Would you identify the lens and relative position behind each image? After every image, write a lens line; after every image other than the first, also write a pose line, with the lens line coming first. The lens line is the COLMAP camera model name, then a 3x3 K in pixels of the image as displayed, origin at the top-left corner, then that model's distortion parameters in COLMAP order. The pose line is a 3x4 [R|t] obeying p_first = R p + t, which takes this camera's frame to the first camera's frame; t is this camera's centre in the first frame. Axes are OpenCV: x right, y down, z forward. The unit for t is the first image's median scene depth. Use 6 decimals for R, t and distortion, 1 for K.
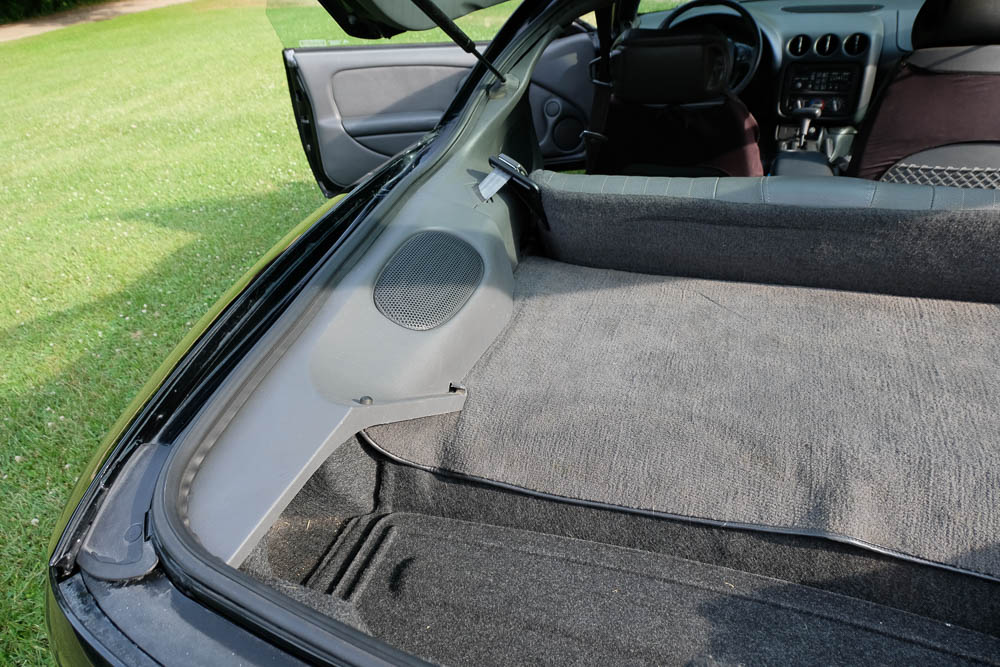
lens RADIAL K [[682.3, 0, 488.2], [0, 682.3, 333.5], [0, 0, 1]] dist [-0.056397, 0.065175]
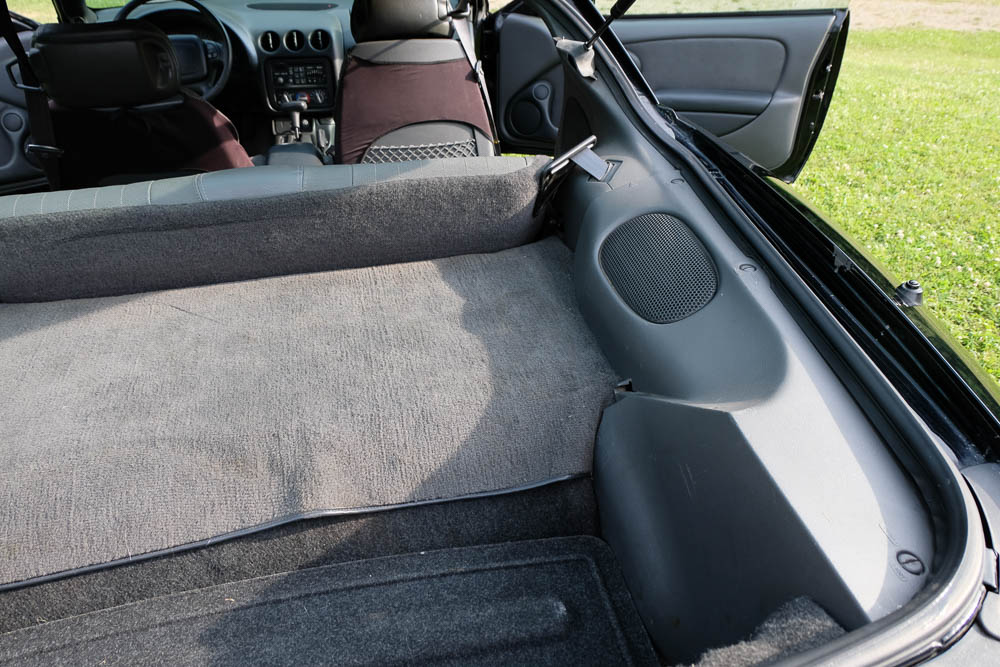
lens RADIAL K [[682.3, 0, 488.2], [0, 682.3, 333.5], [0, 0, 1]] dist [-0.056397, 0.065175]
pose [[0.817928, -0.235161, 0.525065, 0.172781], [0.235521, 0.969534, 0.067339, 0.019771], [-0.524904, 0.068585, 0.848394, -0.020563]]
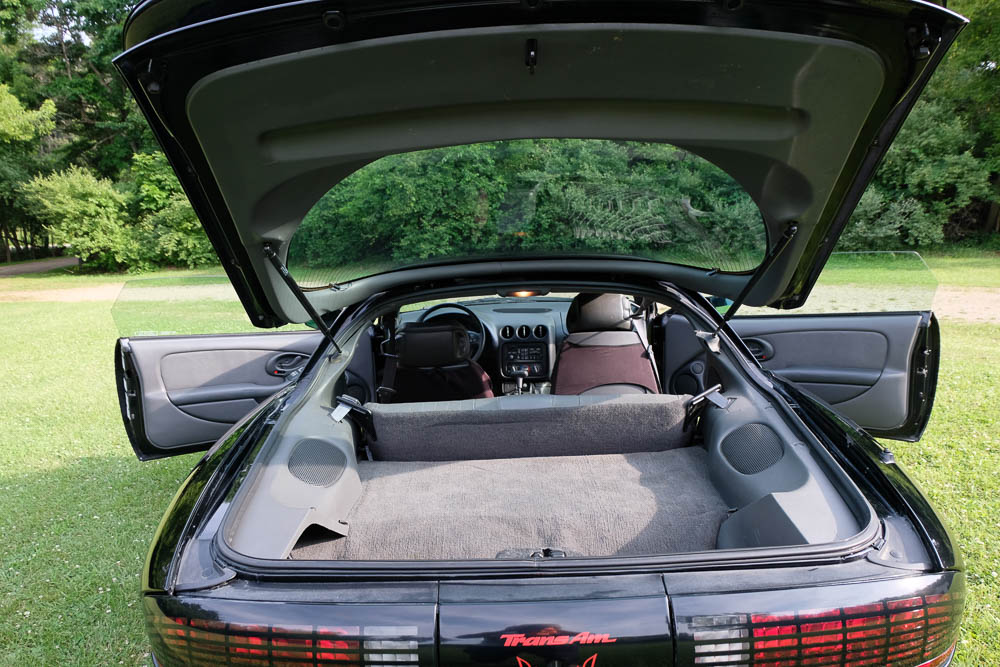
lens RADIAL K [[682.3, 0, 488.2], [0, 682.3, 333.5], [0, 0, 1]] dist [-0.056397, 0.065175]
pose [[0.933126, -0.004929, 0.359515, -0.260599], [0.147549, 0.917082, -0.370392, 0.271097], [-0.327879, 0.398668, 0.856481, -0.594737]]
